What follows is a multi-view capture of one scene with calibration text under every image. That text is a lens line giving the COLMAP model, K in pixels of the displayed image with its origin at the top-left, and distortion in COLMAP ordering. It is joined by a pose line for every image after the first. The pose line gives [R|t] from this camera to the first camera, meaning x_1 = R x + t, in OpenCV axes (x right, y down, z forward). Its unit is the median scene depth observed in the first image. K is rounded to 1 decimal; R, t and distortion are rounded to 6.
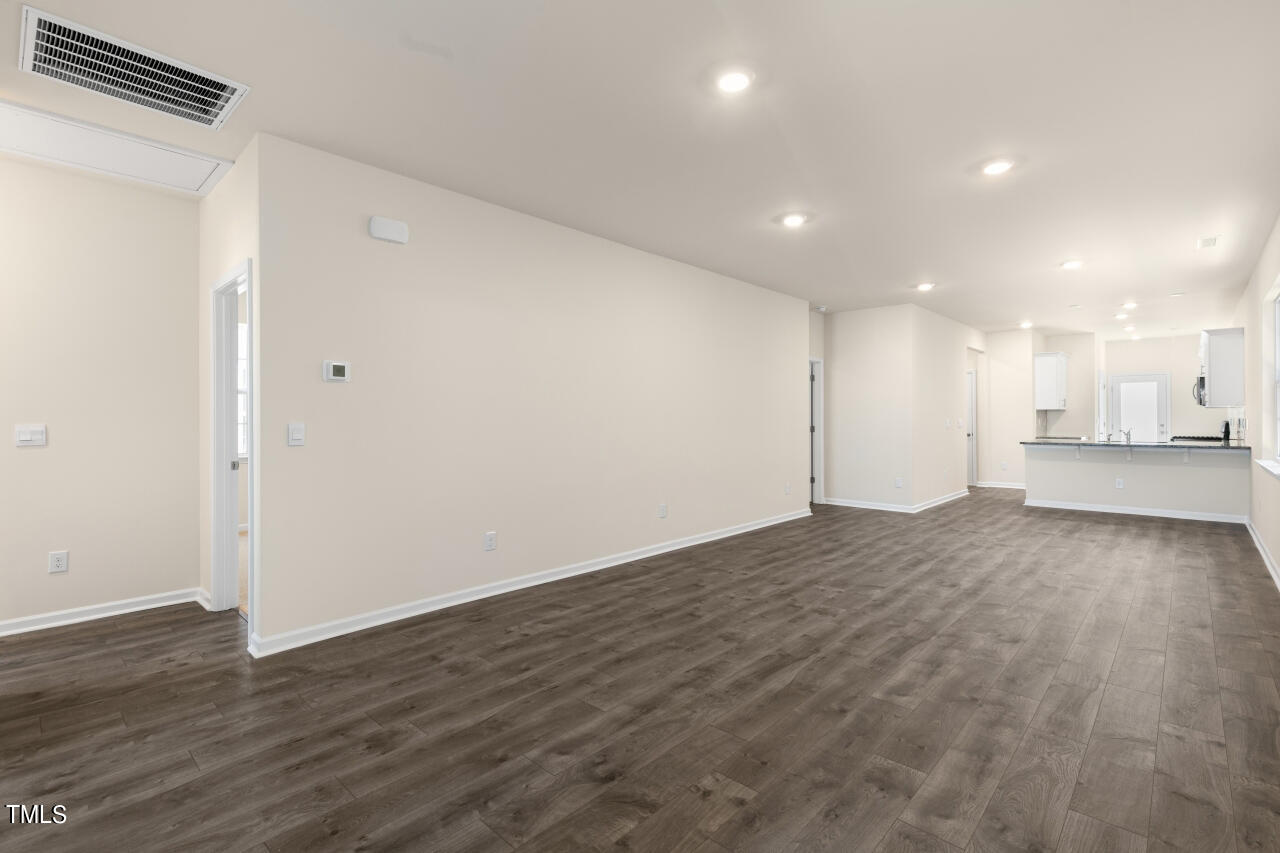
lens RADIAL K [[593.4, 0, 639.1], [0, 593.4, 420.2], [0, 0, 1]] dist [-0.000095, -0.000174]
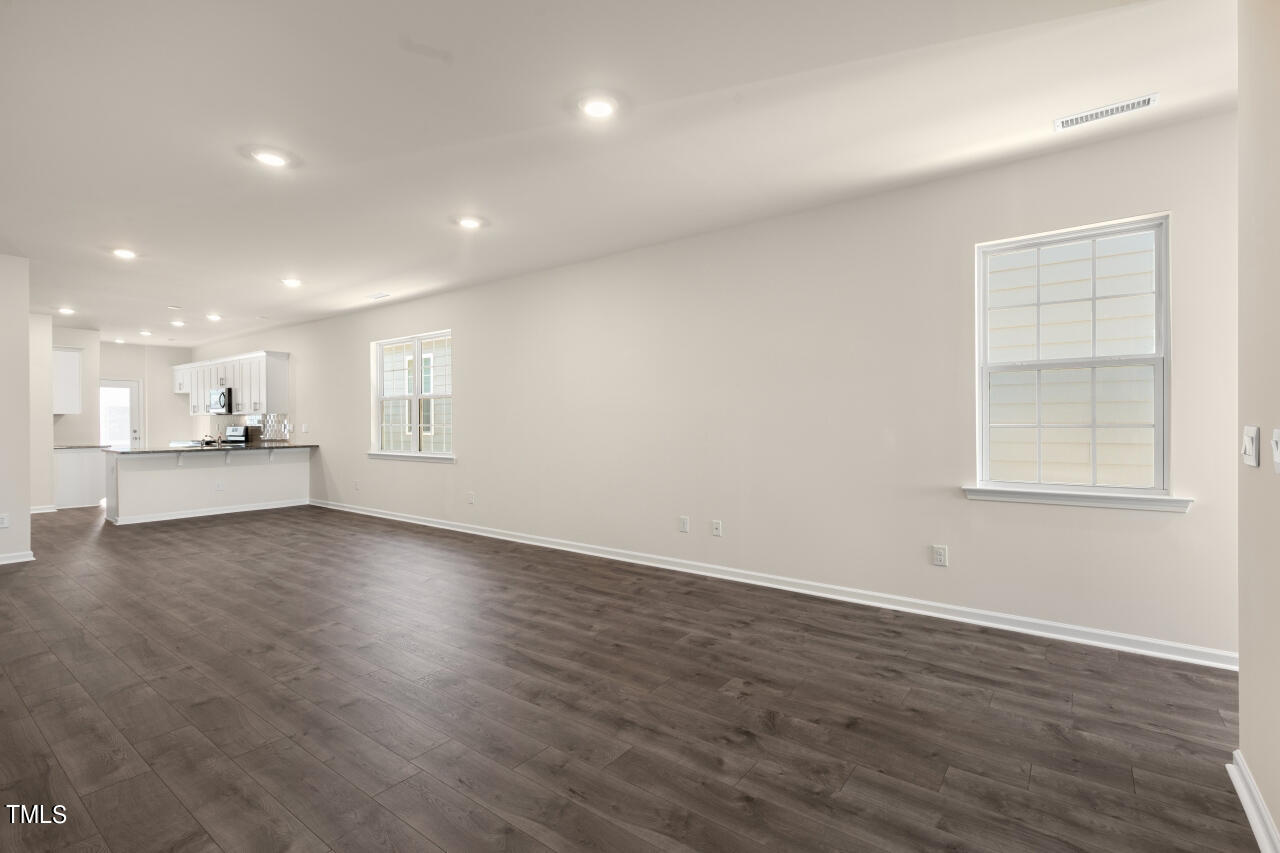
lens RADIAL K [[585.1, 0, 652.4], [0, 585.1, 422.4], [0, 0, 1]] dist [-0.000689, -0.000429]
pose [[-0.119123, -0.002242, 0.992877, -0.897054], [0.010505, 0.999939, 0.003518, -0.004295], [-0.992824, 0.010849, -0.119092, 1.019106]]
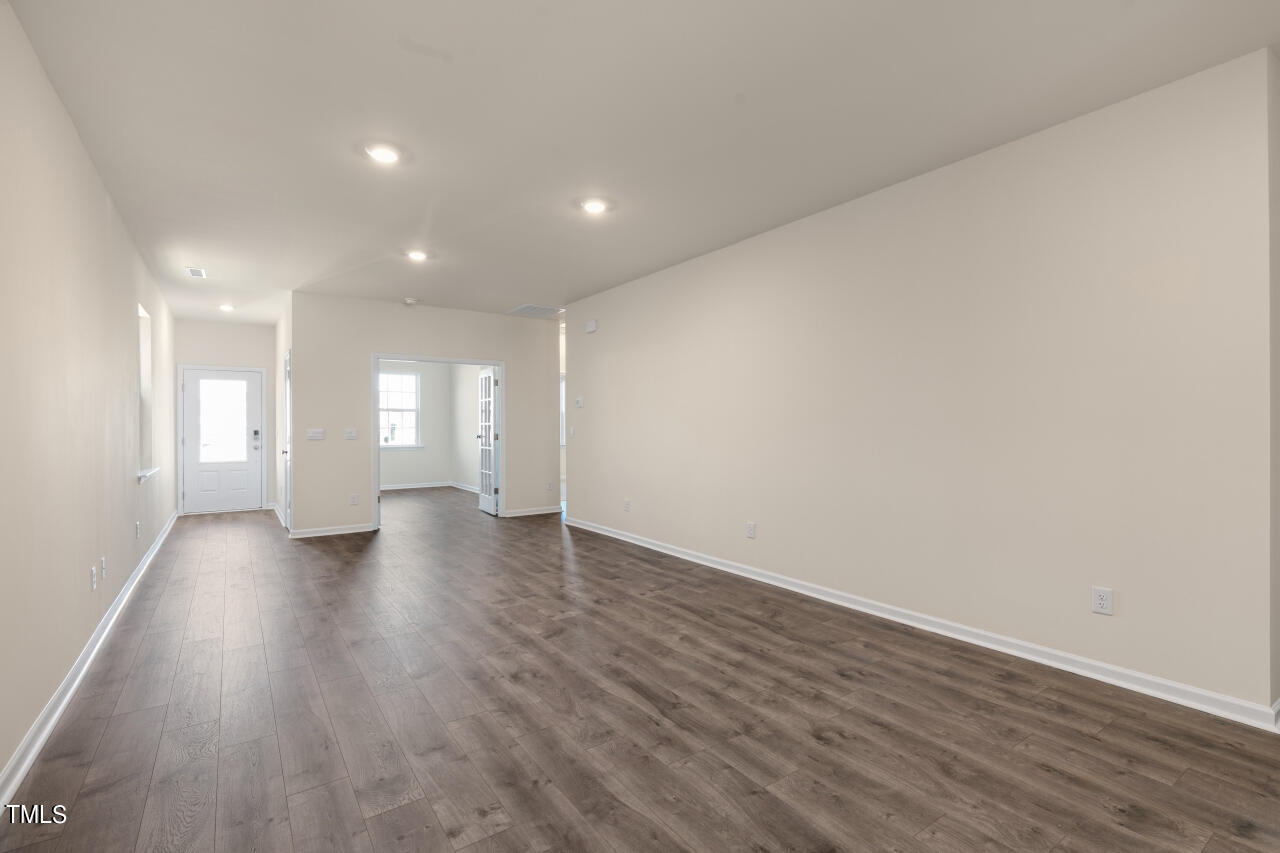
lens RADIAL K [[593.4, 0, 639.1], [0, 593.4, 420.2], [0, 0, 1]] dist [-0.000095, -0.000174]
pose [[-0.212894, -0.000654, -0.977075, 1.901511], [-0.000311, 1.000000, -0.000601, -0.015960], [0.977075, 0.000176, -0.212894, 2.107530]]
